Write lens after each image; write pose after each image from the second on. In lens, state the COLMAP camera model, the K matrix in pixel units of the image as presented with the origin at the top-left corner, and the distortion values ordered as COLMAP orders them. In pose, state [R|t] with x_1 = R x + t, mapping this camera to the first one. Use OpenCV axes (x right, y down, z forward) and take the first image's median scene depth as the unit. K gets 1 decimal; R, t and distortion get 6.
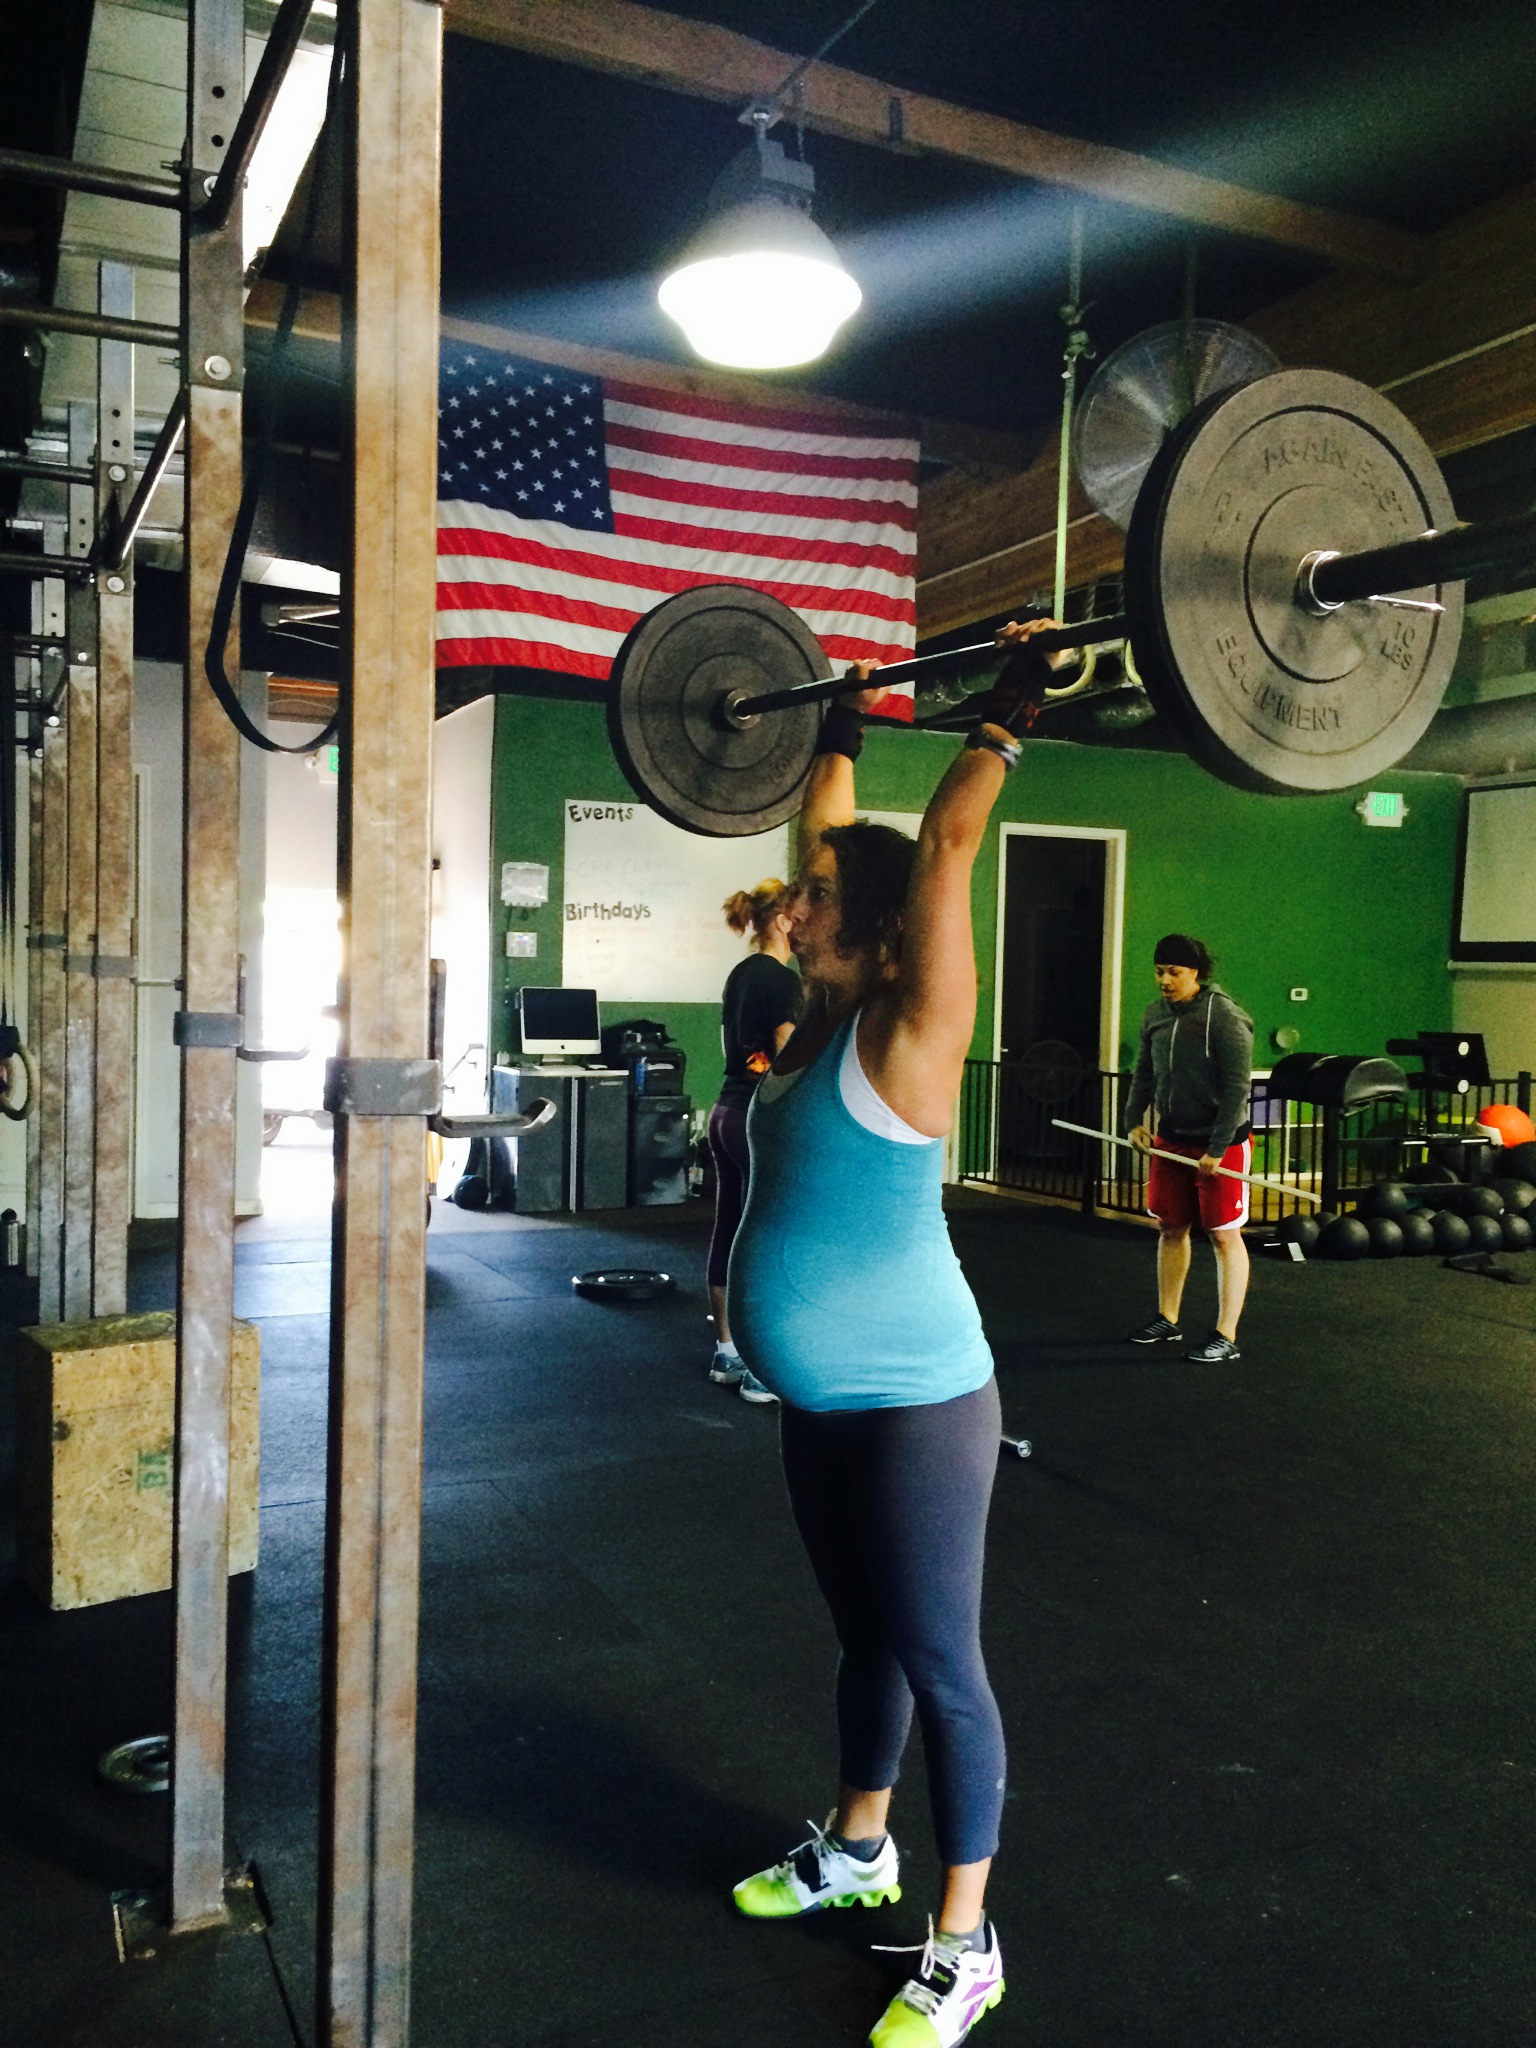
lens RADIAL K [[1743.7, 0, 768.0], [0, 1743.7, 1024.0], [0, 0, 1]] dist [0.111580, -0.172268]
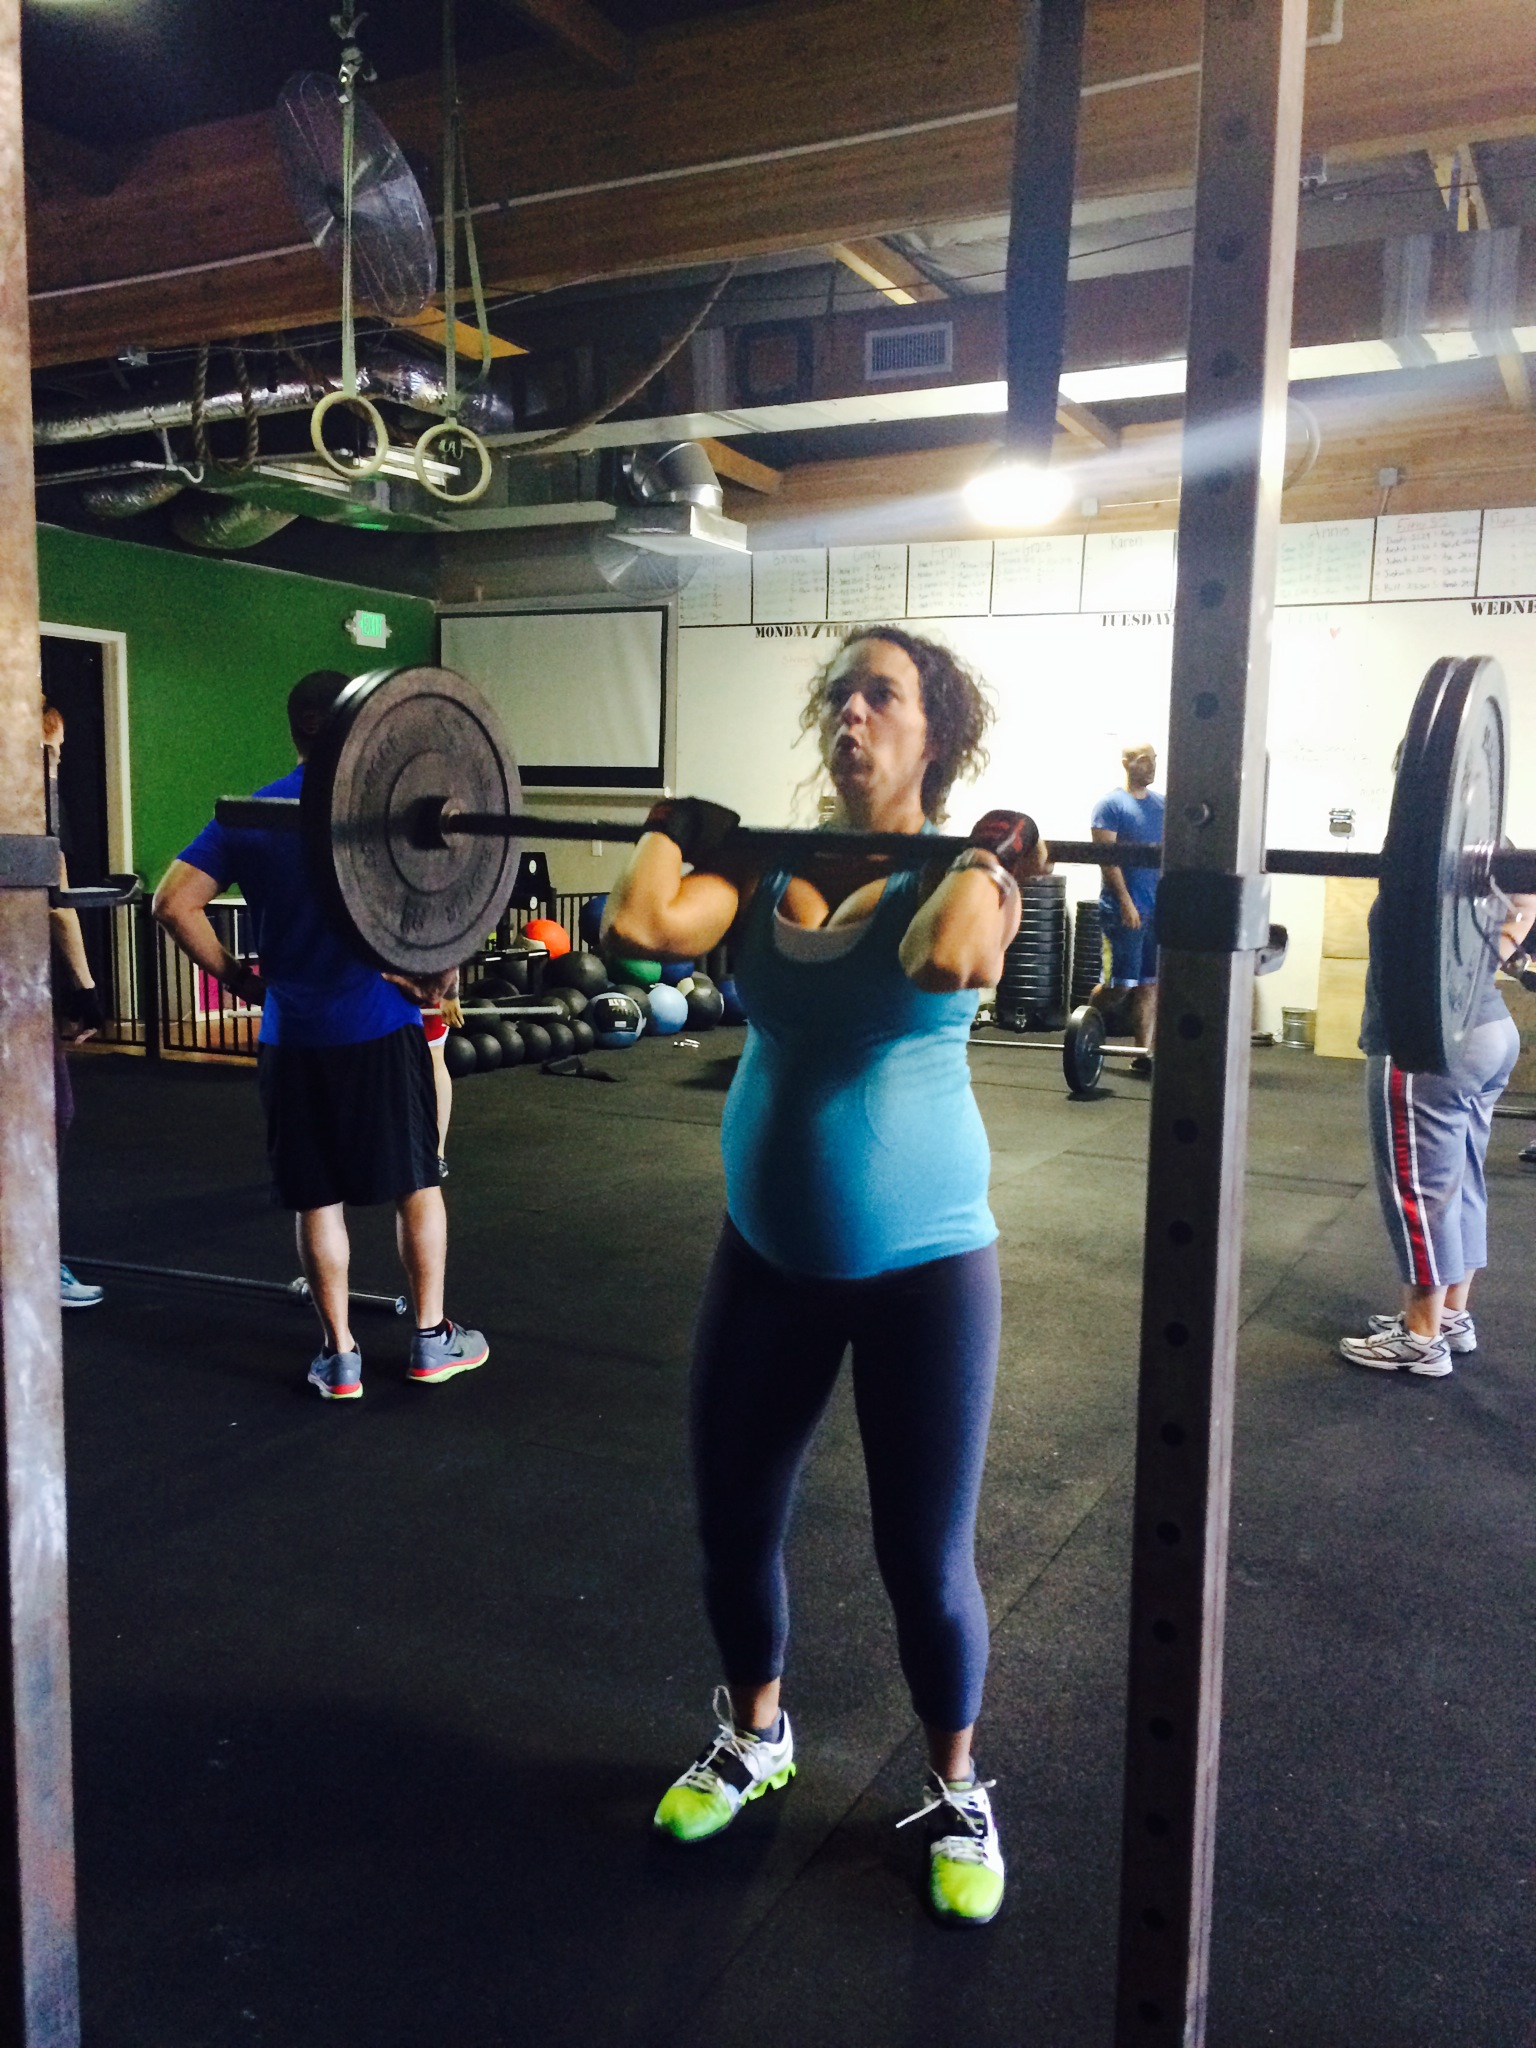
lens RADIAL K [[1741.9, 0, 772.4], [0, 1741.9, 1033.6], [0, 0, 1]] dist [0.091381, -0.128177]
pose [[0.785269, -0.083826, 0.613454, -0.140316], [0.019325, 0.993628, 0.111038, -0.000137], [-0.618853, -0.075340, 0.781885, 0.088796]]
